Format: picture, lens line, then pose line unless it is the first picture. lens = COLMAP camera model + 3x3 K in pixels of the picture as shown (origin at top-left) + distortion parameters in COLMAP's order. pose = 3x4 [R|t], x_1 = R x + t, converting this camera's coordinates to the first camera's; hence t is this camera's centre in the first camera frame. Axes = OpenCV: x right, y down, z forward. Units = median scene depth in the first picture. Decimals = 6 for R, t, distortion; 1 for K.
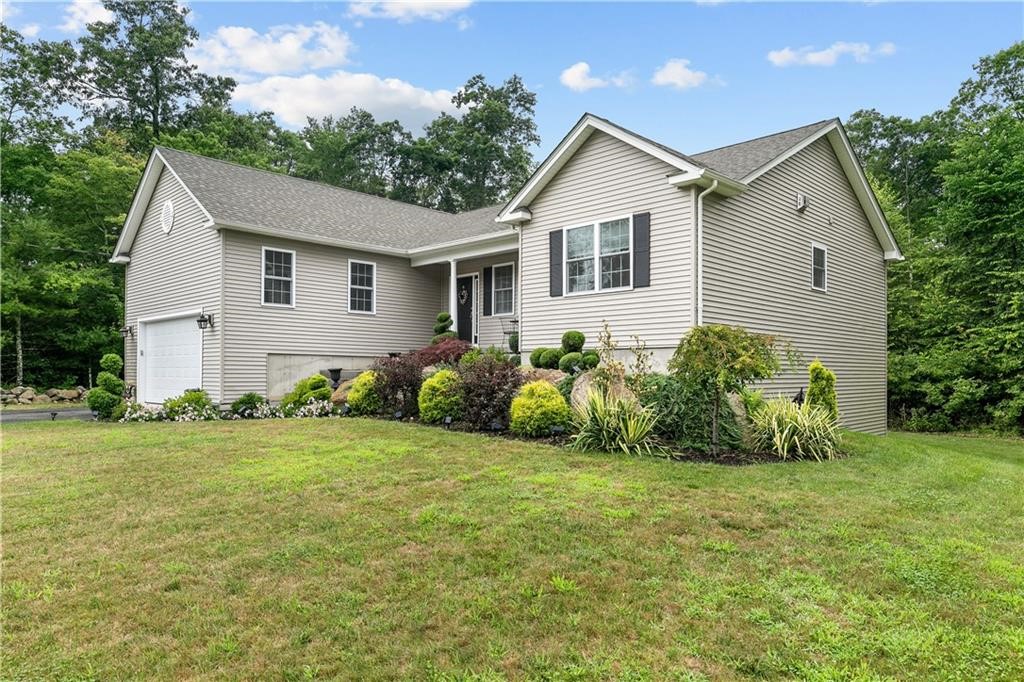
lens RADIAL K [[665.0, 0, 512.0], [0, 665.0, 341.0], [0, 0, 1]] dist [-0.000177, 0.000172]
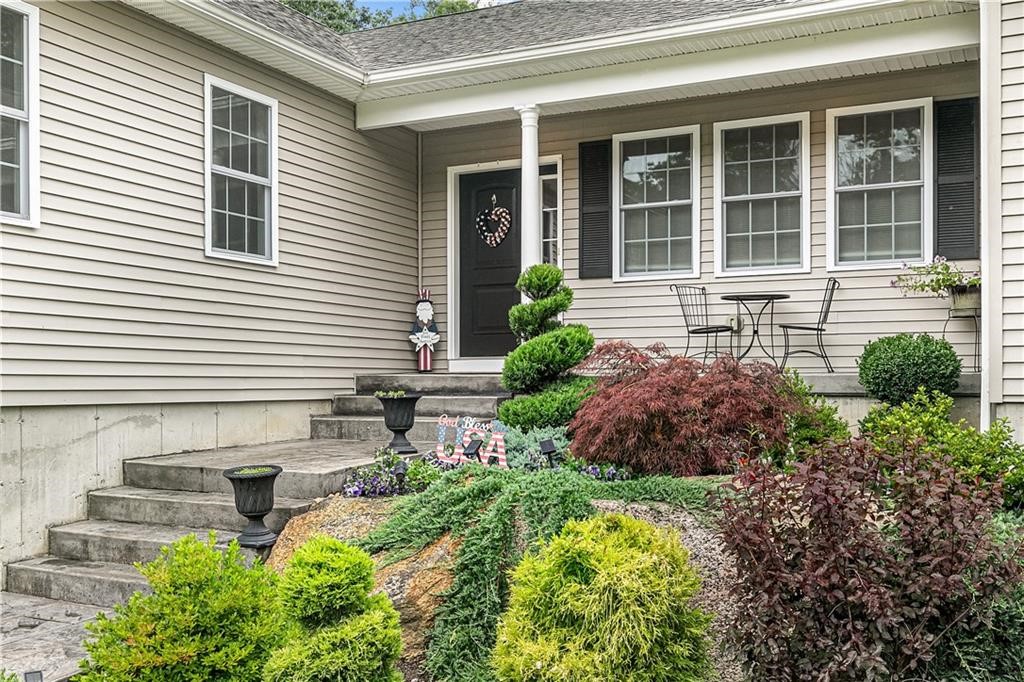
lens RADIAL K [[1009.8, 0, 512.0], [0, 1009.8, 341.0], [0, 0, 1]] dist [0.011949, -0.003812]
pose [[0.947532, 0.004869, 0.319623, -0.278316], [-0.007905, 0.999935, 0.008203, -0.010260], [-0.319562, -0.010299, 0.947509, 0.566877]]
